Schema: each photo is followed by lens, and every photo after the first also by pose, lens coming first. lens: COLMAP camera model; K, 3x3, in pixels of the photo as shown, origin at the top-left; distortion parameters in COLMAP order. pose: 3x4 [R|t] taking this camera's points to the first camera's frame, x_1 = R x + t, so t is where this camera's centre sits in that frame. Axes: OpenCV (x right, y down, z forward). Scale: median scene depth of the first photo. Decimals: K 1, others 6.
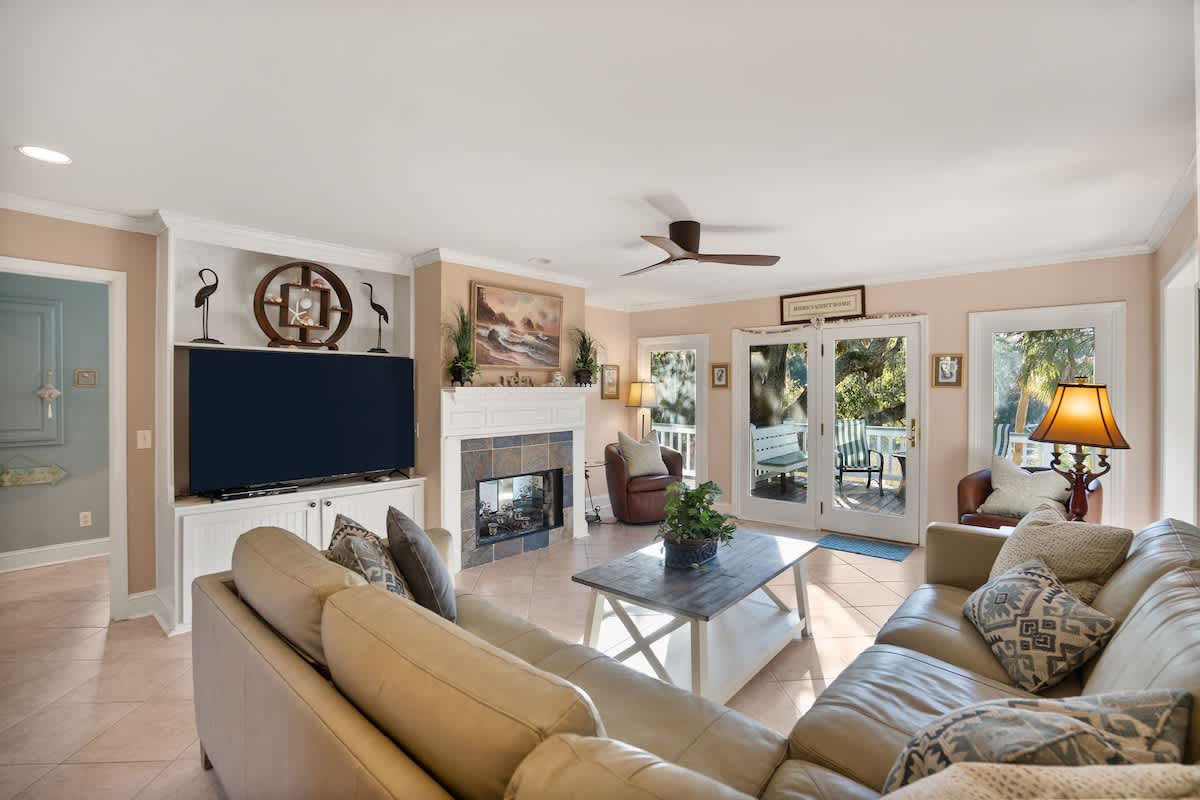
lens RADIAL K [[554.2, 0, 613.1], [0, 554.2, 395.9], [0, 0, 1]] dist [-0.027330, 0.001962]
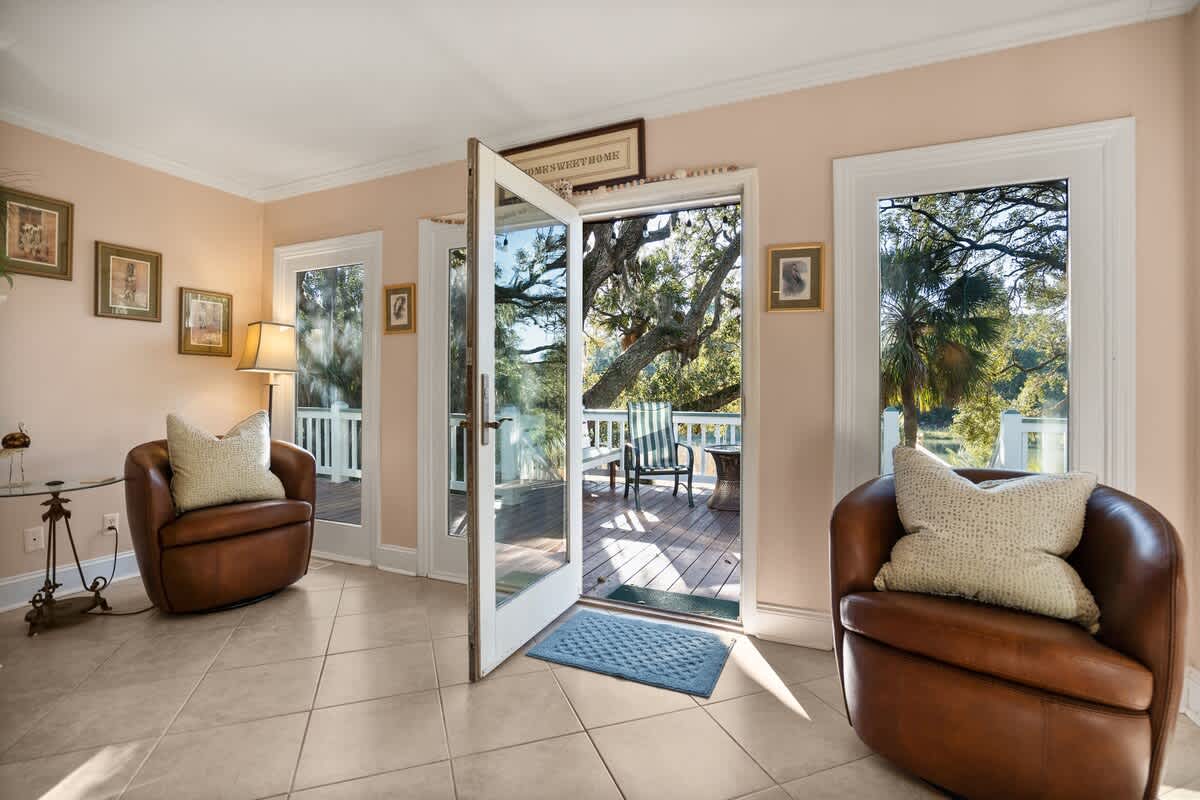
lens RADIAL K [[554.2, 0, 603.3], [0, 554.2, 394.9], [0, 0, 1]] dist [-0.027330, 0.001962]
pose [[0.962936, 0.000445, 0.269731, 0.216000], [-0.000383, 1.000000, -0.000281, 0.042292], [-0.269731, 0.000168, 0.962936, 0.395549]]
